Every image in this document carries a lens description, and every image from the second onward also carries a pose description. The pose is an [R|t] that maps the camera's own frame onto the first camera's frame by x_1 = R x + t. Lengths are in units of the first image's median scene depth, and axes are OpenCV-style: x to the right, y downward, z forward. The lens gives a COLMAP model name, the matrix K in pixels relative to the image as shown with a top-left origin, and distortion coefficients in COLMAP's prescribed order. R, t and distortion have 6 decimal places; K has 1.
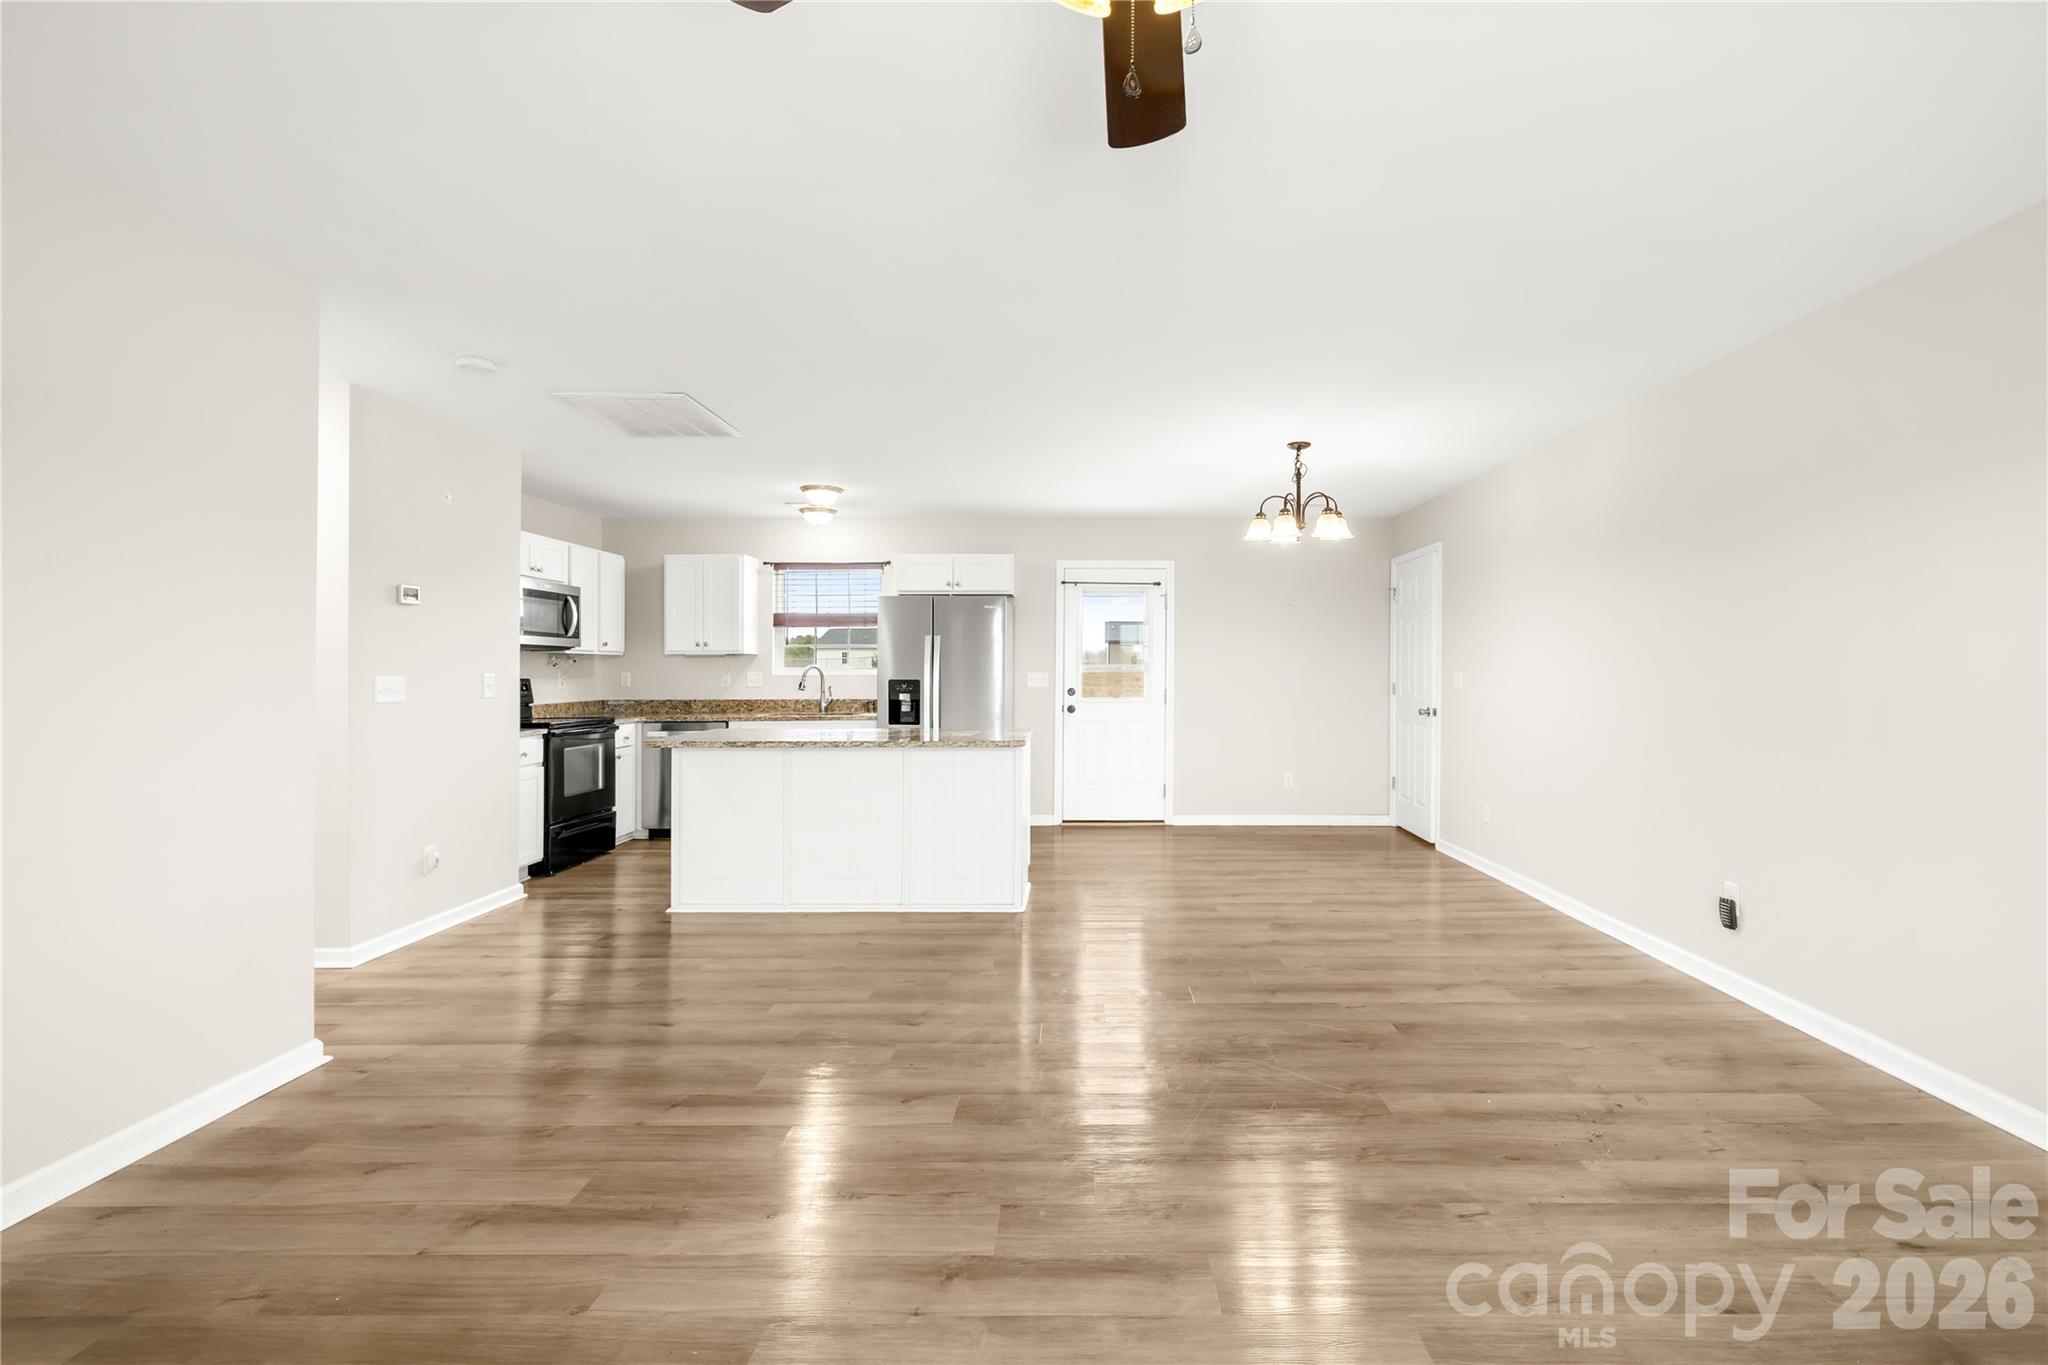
lens RADIAL K [[879.9, 0, 1083.9], [0, 879.9, 667.9], [0, 0, 1]] dist [0.000321, -0.000088]
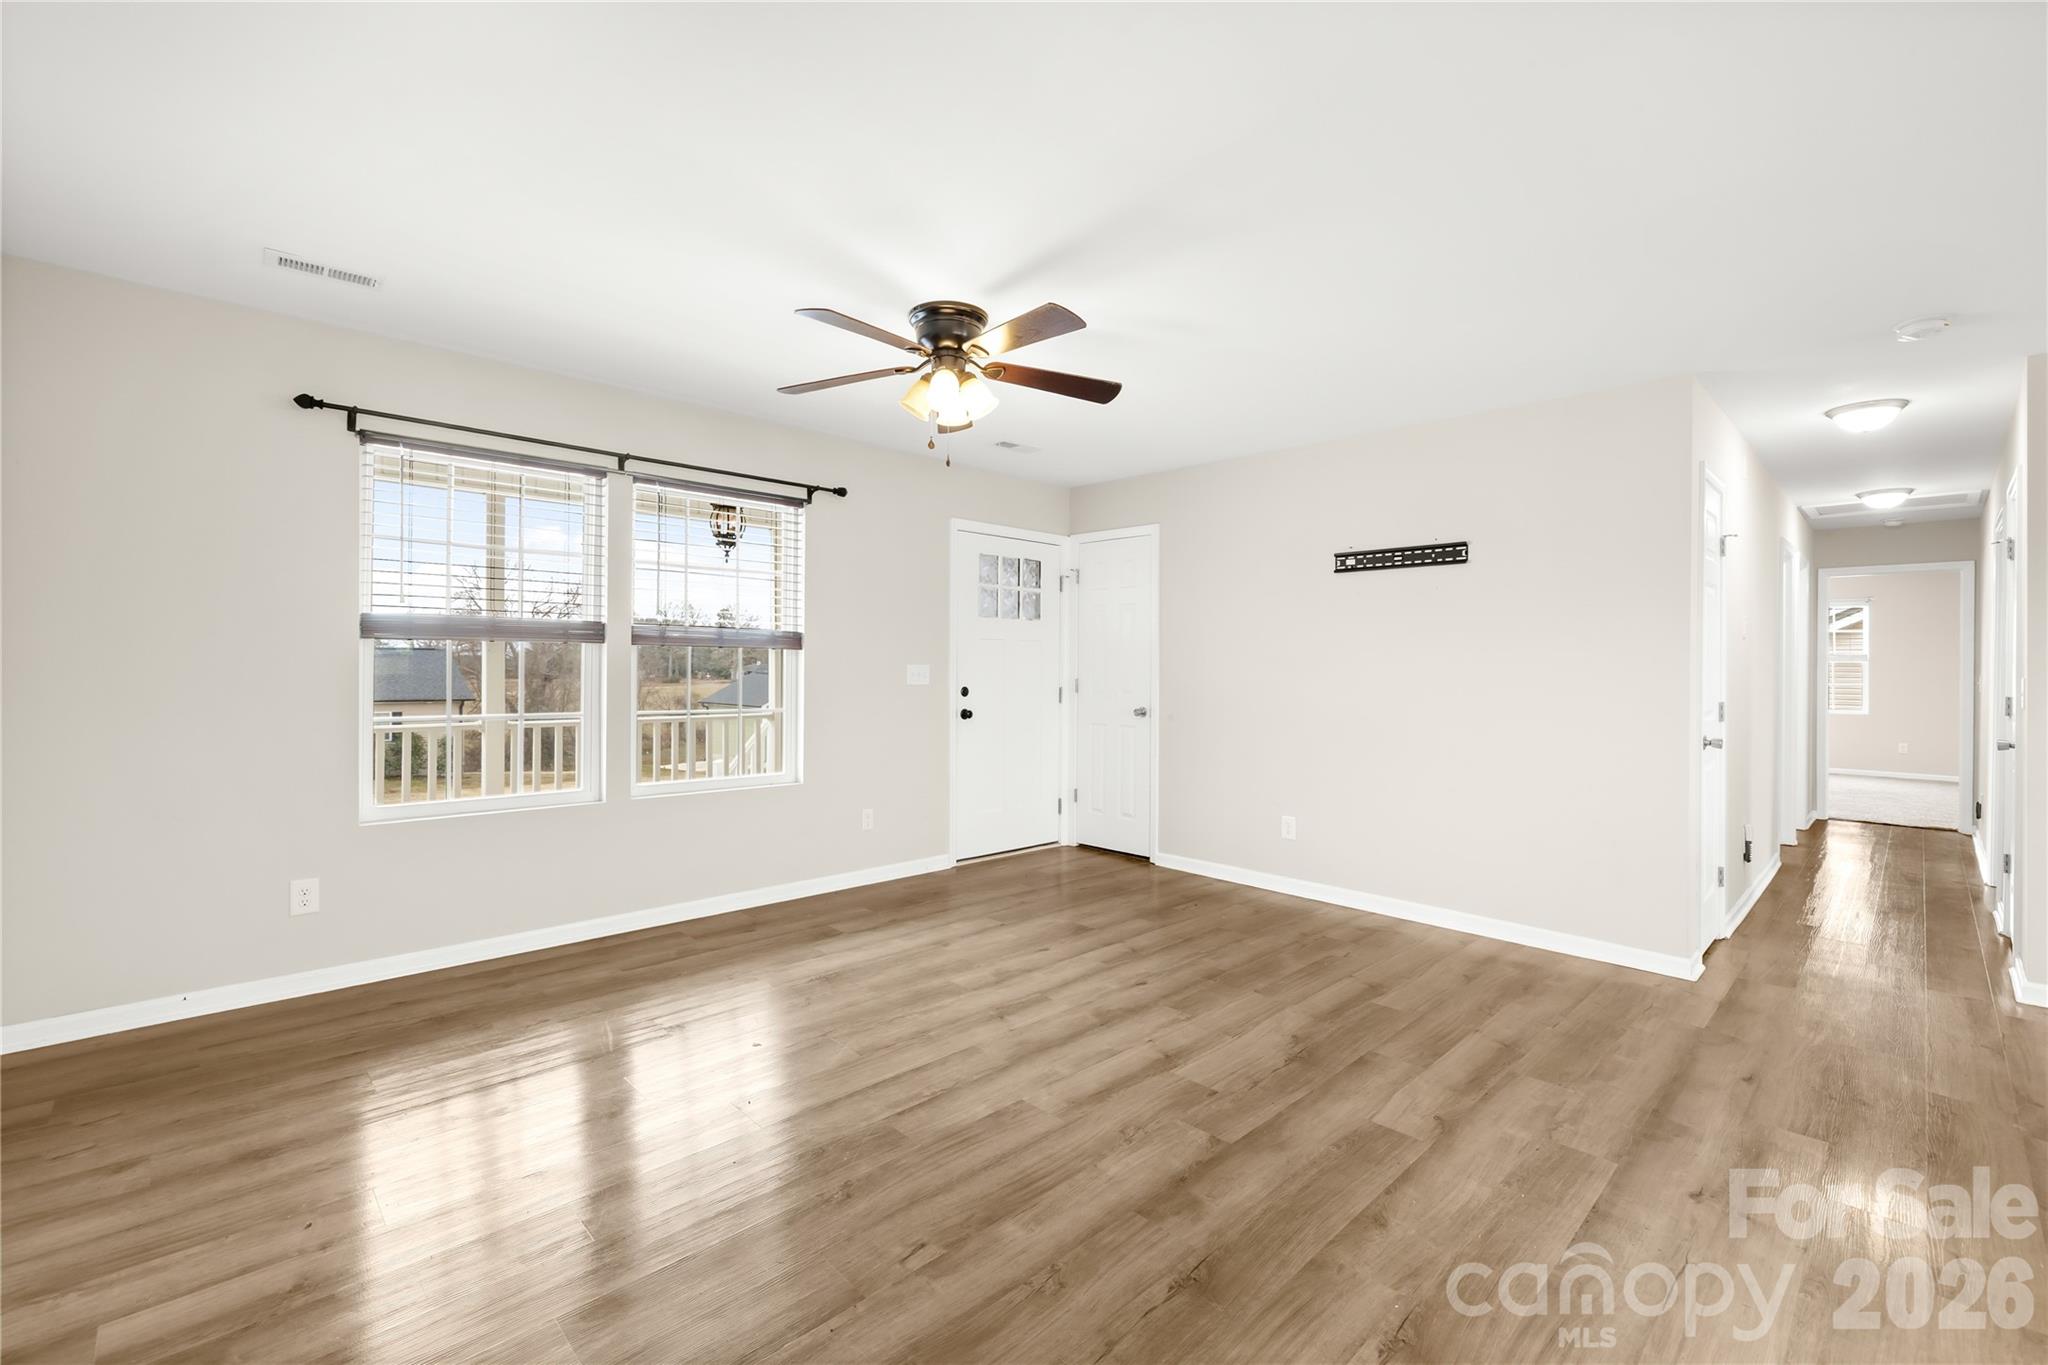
lens RADIAL K [[879.9, 0, 1009.7], [0, 879.9, 667.1], [0, 0, 1]] dist [0.000321, -0.000088]
pose [[-0.726798, -0.006327, -0.686822, 0.328986], [-0.007220, 0.999973, -0.001571, 0.002641], [0.686813, 0.003818, -0.726824, 0.568112]]
